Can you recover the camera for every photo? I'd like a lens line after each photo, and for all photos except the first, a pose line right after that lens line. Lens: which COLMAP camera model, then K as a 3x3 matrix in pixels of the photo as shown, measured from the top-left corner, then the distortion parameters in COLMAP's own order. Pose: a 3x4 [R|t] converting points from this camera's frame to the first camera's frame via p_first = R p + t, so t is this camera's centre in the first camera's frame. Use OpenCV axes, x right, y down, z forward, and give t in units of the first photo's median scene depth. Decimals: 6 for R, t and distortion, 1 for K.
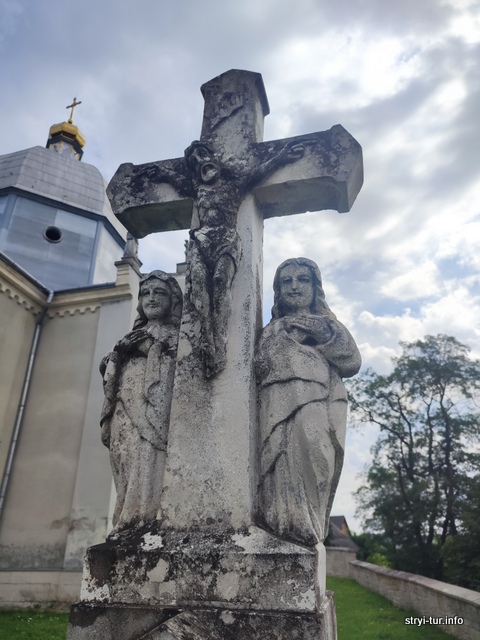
lens RADIAL K [[442.6, 0, 241.1], [0, 442.6, 335.0], [0, 0, 1]] dist [-0.002723, -0.004476]
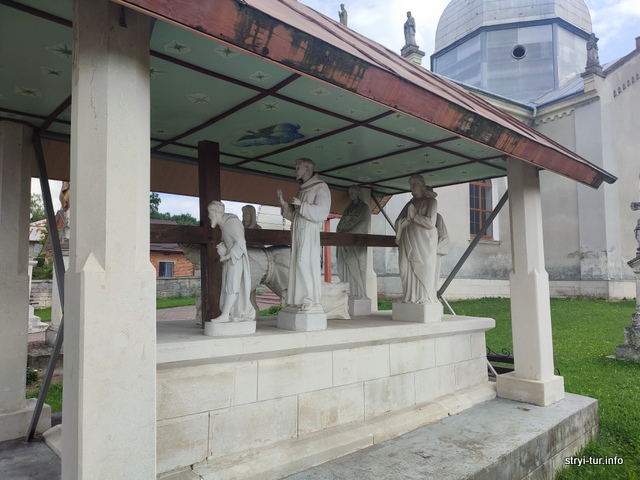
lens RADIAL K [[456.1, 0, 325.3], [0, 456.1, 239.0], [0, 0, 1]] dist [0.020424, -0.001055]
pose [[0.710920, -0.048924, -0.701570, 0.936085], [0.286792, 0.931029, 0.225689, -1.907108], [0.642140, -0.361652, 0.675917, -4.948570]]
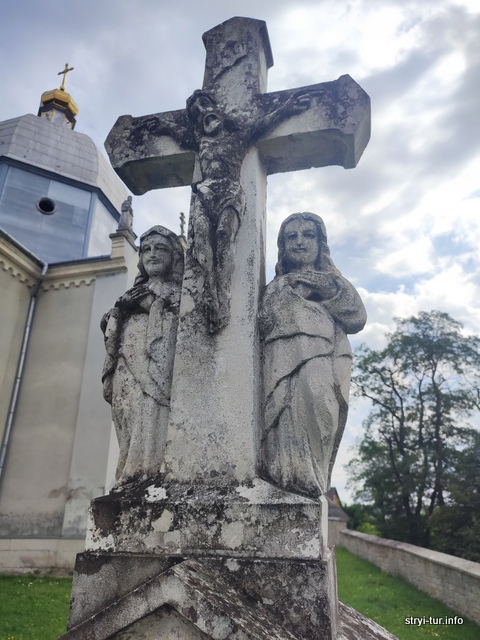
lens RADIAL K [[440.2, 0, 240.1], [0, 440.2, 334.2], [0, 0, 1]] dist [-0.002320, -0.005095]
pose [[0.999932, 0.005696, 0.010172, -0.016397], [-0.006222, 0.998605, 0.052433, 0.037372], [-0.009859, -0.052493, 0.998573, 0.015045]]
